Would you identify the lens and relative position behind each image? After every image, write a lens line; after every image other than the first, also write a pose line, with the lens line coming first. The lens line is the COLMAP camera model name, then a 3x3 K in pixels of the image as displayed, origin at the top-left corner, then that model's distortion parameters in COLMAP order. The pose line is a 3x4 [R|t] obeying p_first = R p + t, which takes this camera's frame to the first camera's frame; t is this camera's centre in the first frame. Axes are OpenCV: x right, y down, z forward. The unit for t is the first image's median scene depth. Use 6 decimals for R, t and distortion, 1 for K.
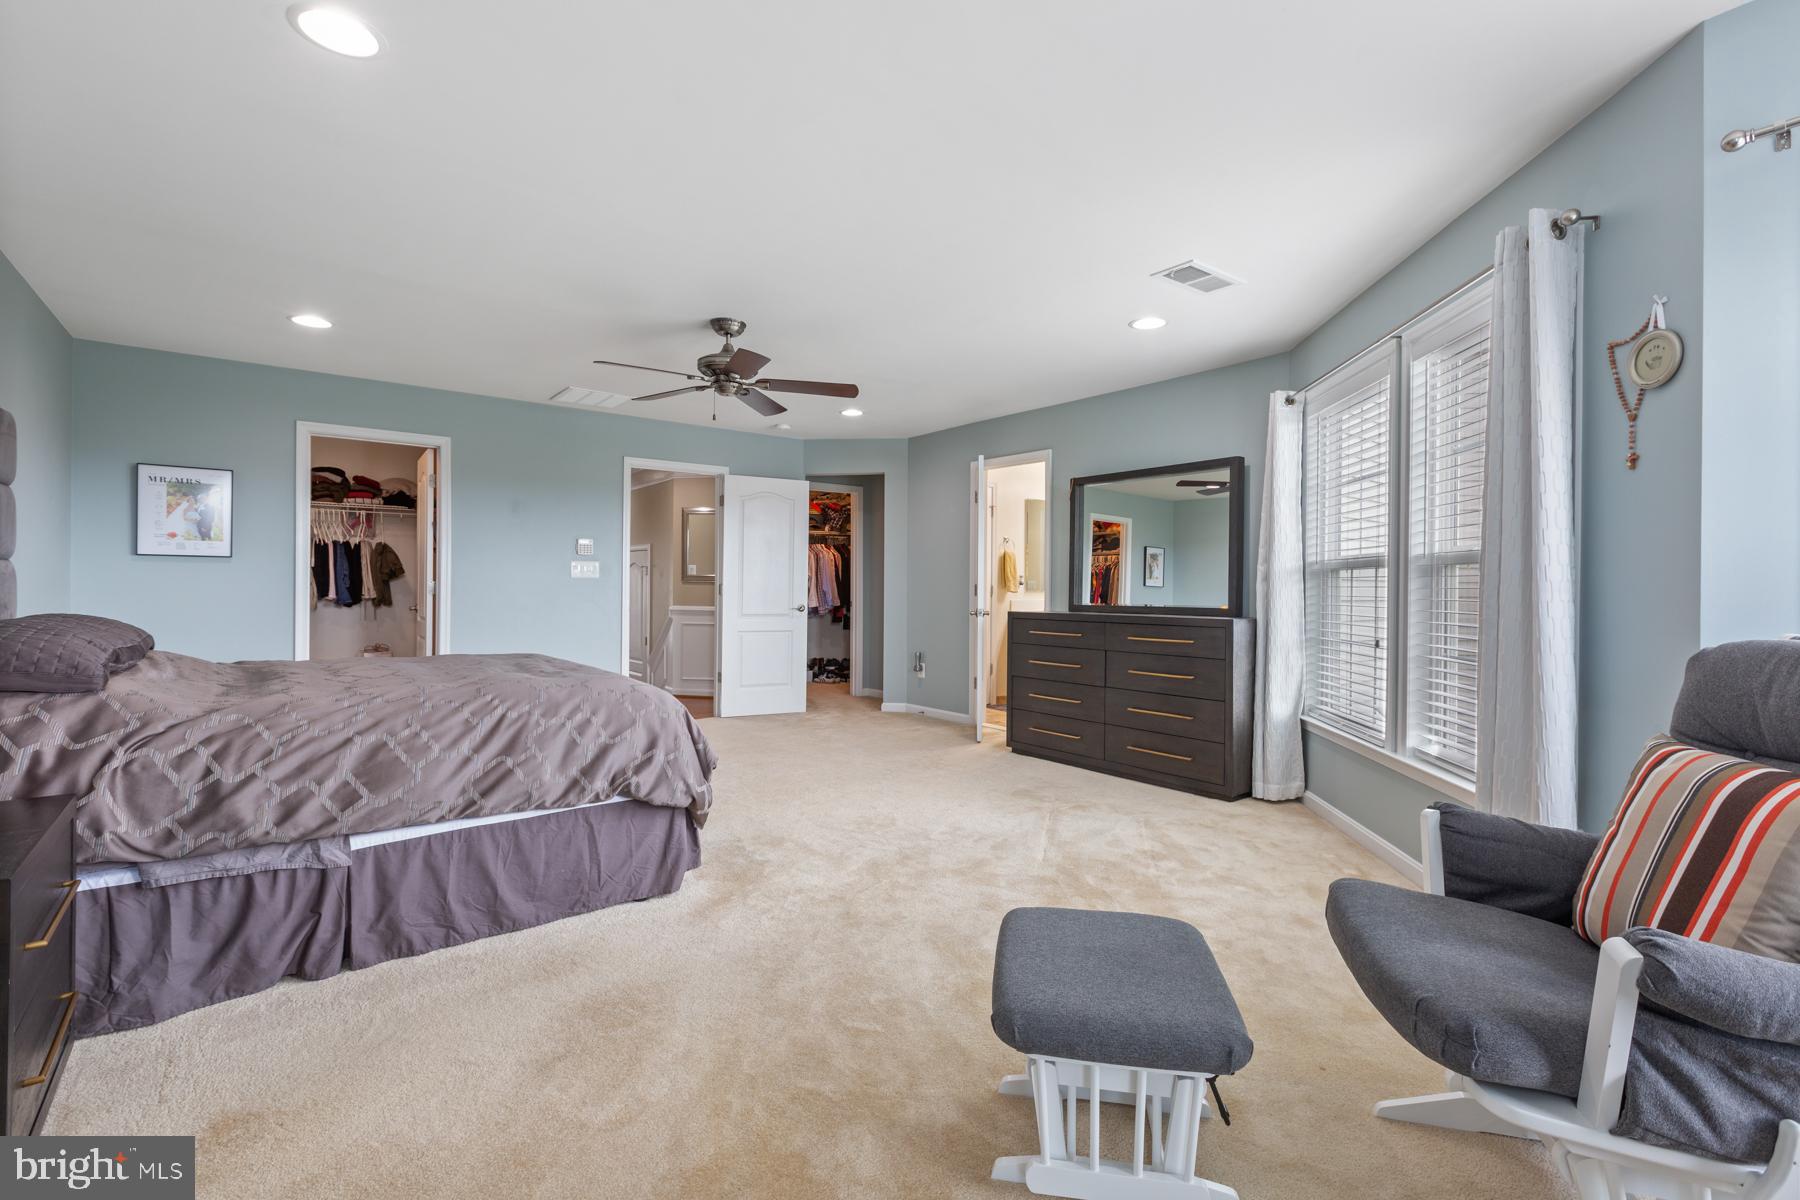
lens RADIAL K [[803.3, 0, 902.0], [0, 803.3, 597.6], [0, 0, 1]] dist [-0.007805, 0.002697]
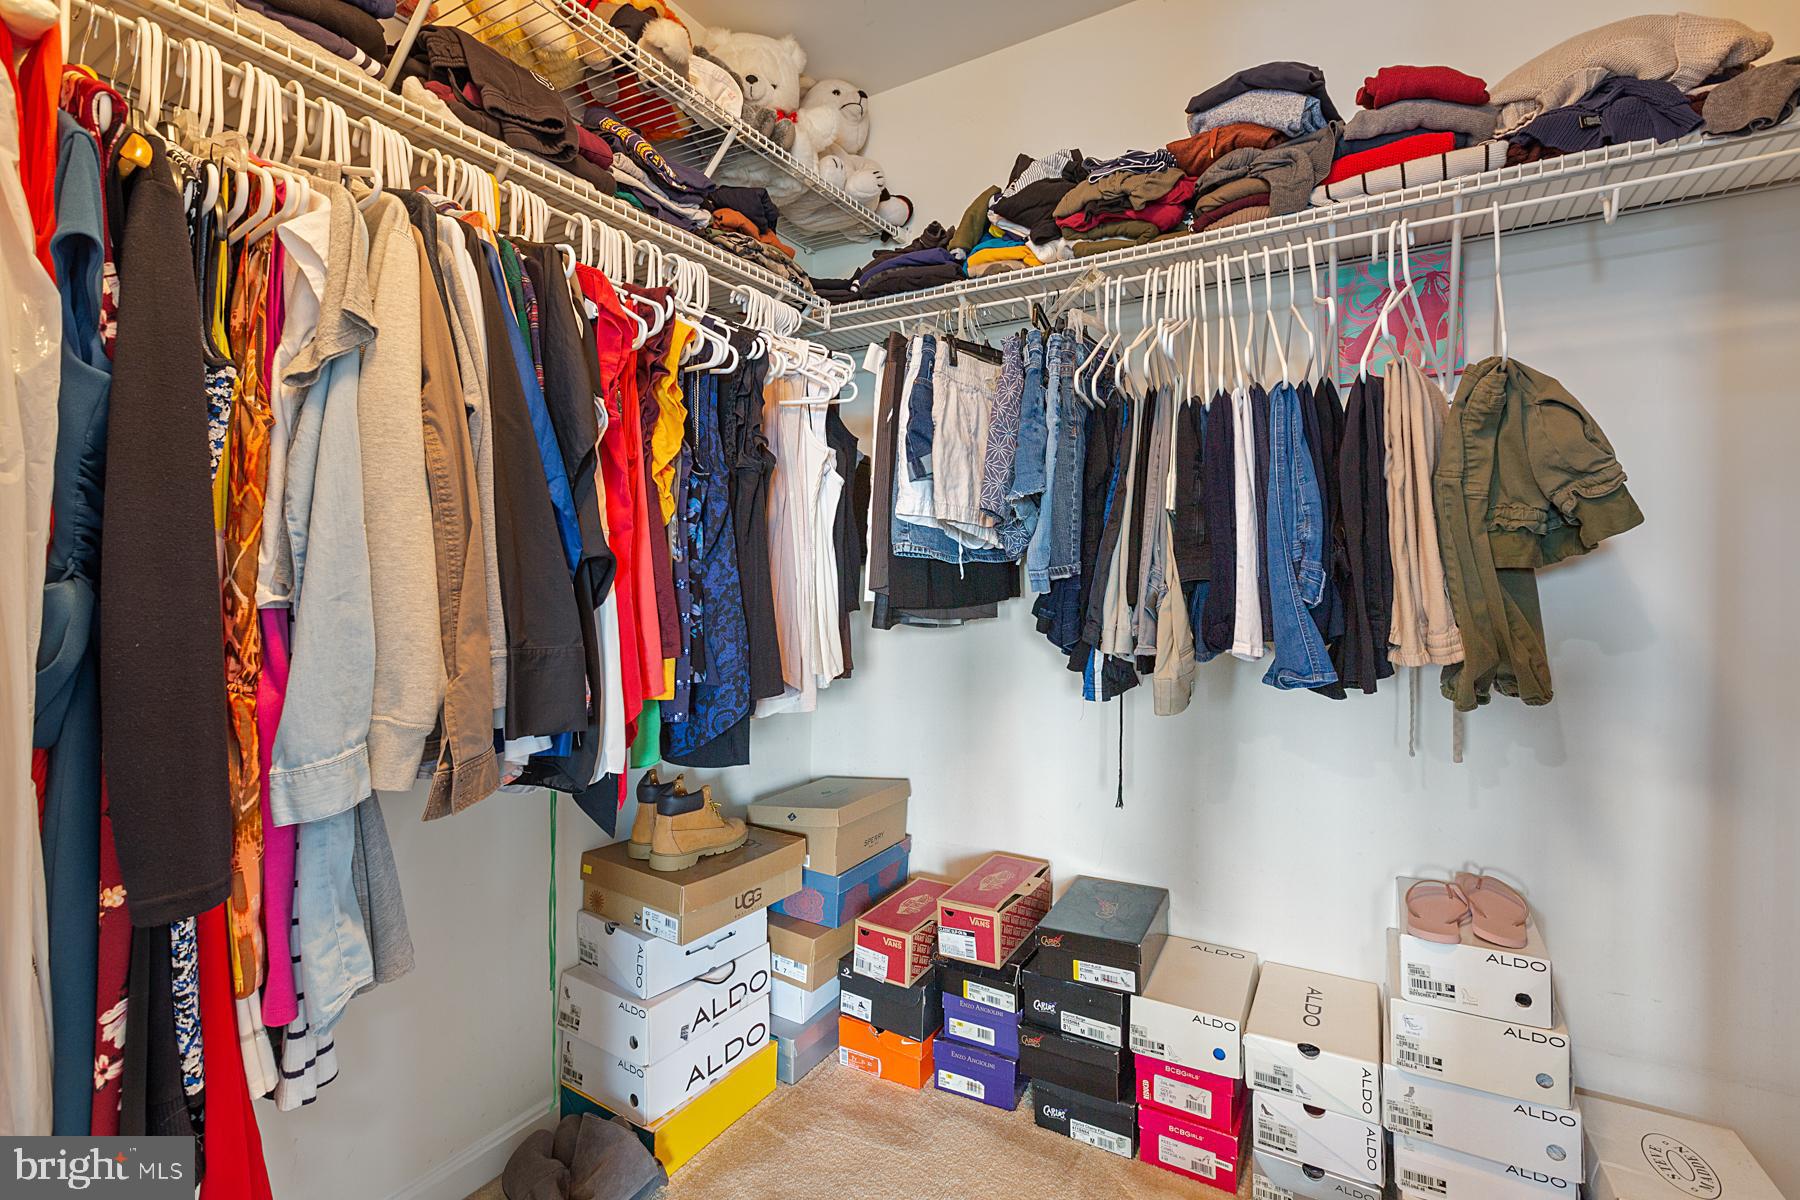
lens RADIAL K [[803.3, 0, 904.2], [0, 803.3, 597.6], [0, 0, 1]] dist [-0.007805, 0.002697]
pose [[0.348024, 0.009376, -0.937439, -0.526854], [-0.001102, 0.999953, 0.009592, -0.016392], [0.937485, -0.002305, 0.348019, 0.812460]]
